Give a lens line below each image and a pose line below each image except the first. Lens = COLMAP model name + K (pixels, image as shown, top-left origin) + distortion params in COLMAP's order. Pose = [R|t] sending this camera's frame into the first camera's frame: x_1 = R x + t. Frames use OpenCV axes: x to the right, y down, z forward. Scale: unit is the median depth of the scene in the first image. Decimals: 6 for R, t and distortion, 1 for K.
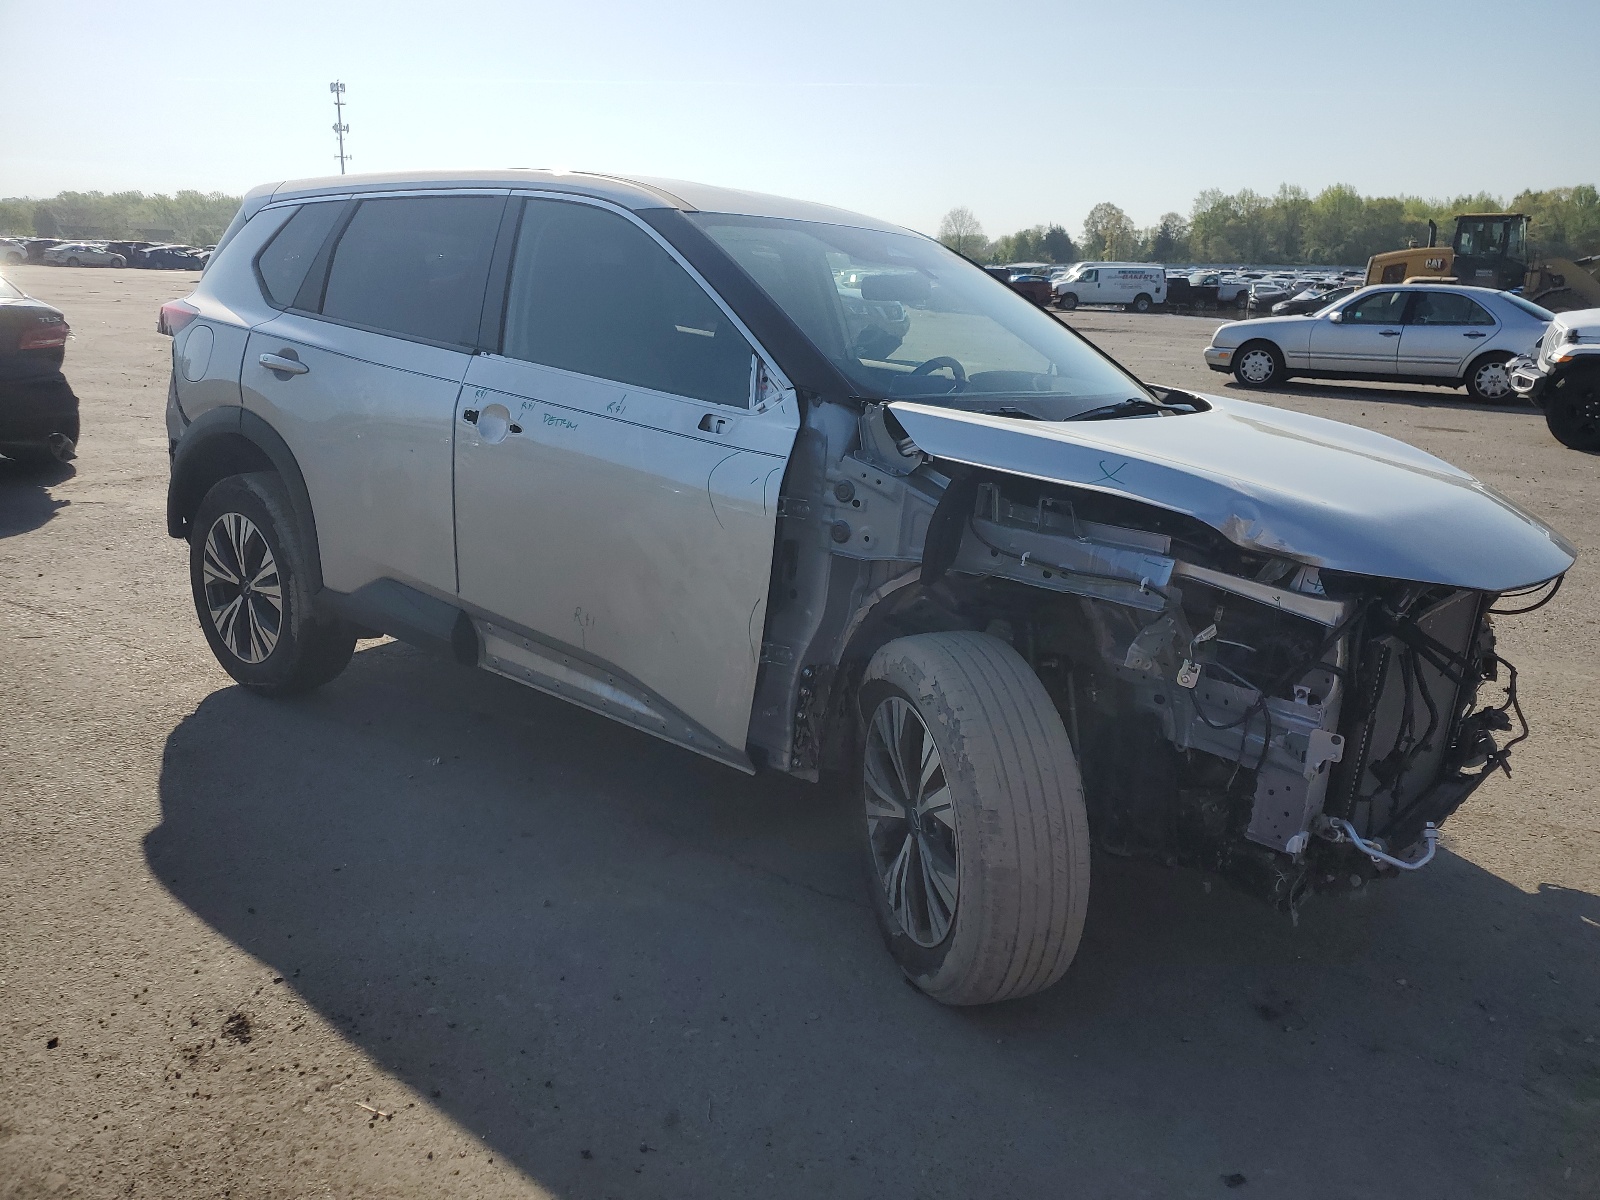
lens RADIAL K [[1210.6, 0, 800.0], [0, 1210.6, 600.0], [0, 0, 1]] dist [0.078393, -0.000905]
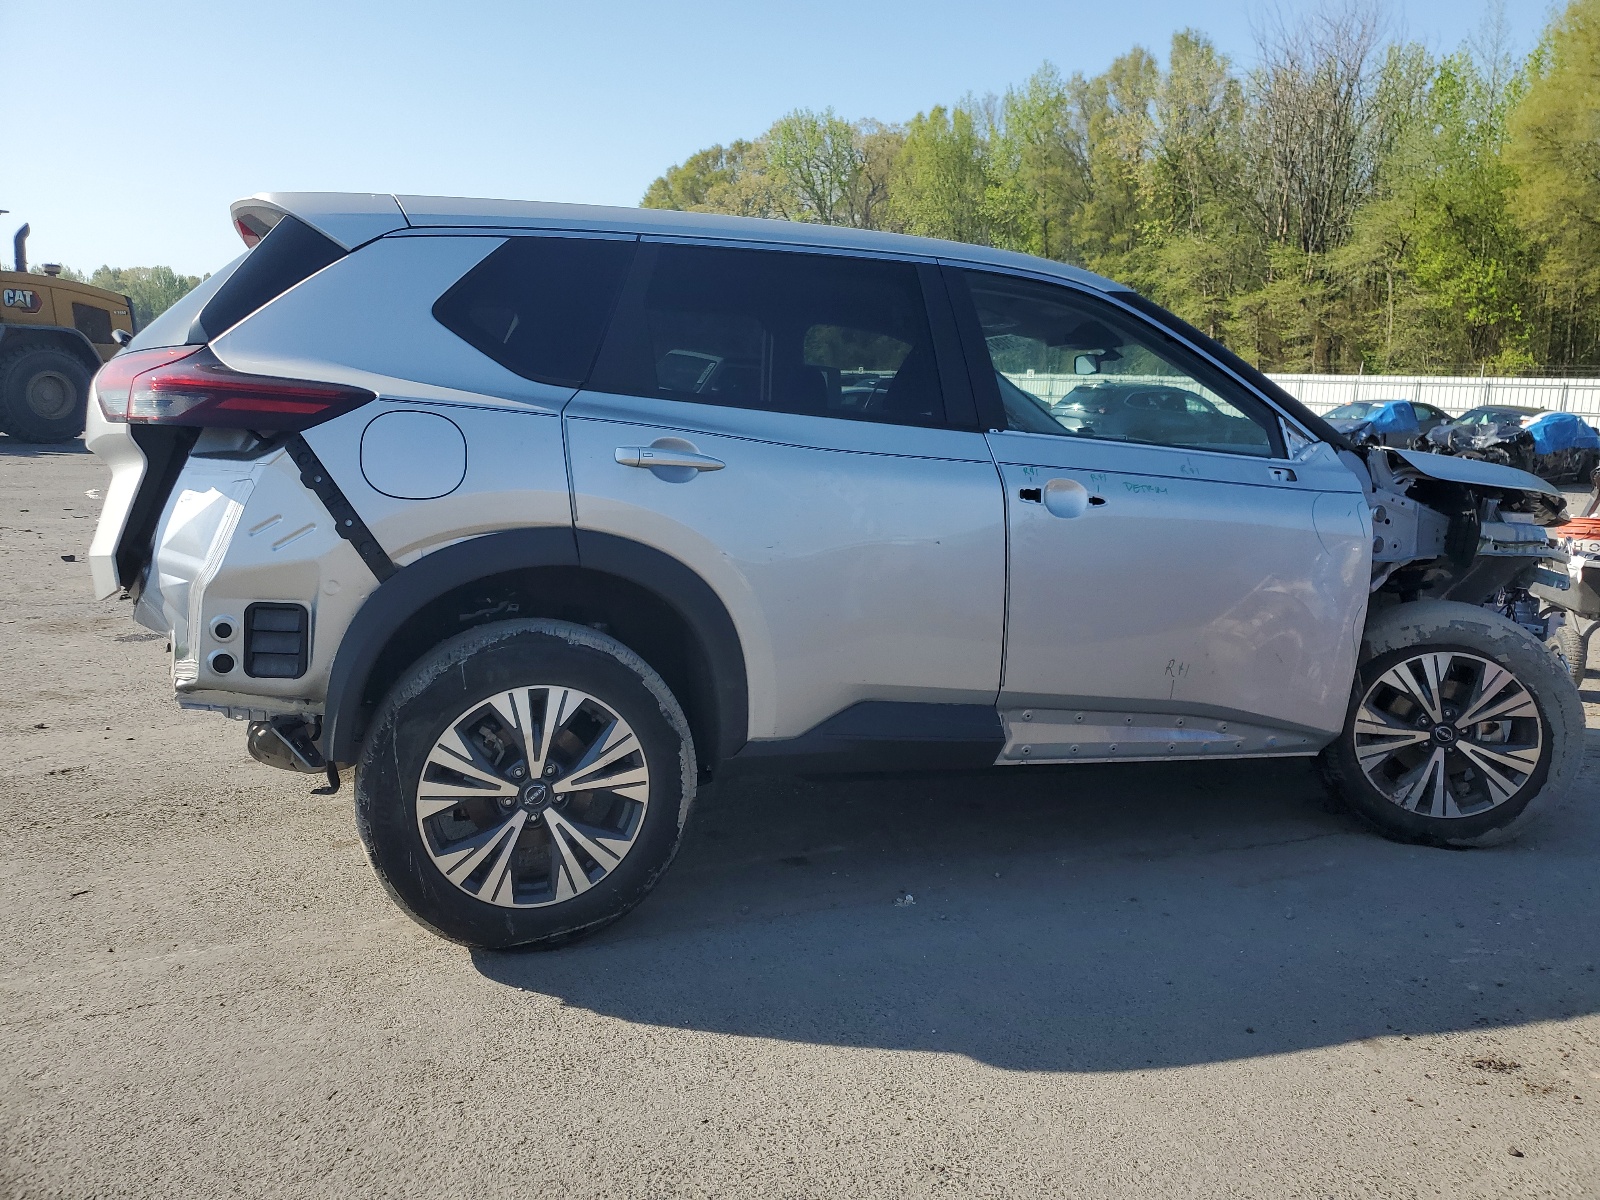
lens RADIAL K [[1221.8, 0, 800.0], [0, 1221.8, 600.0], [0, 0, 1]] dist [-0.000549, -0.000427]
pose [[0.538098, -0.155956, 0.828329, -1.145297], [0.191542, 0.979648, 0.060017, -0.159153], [-0.820830, 0.126365, 0.557018, 0.625431]]
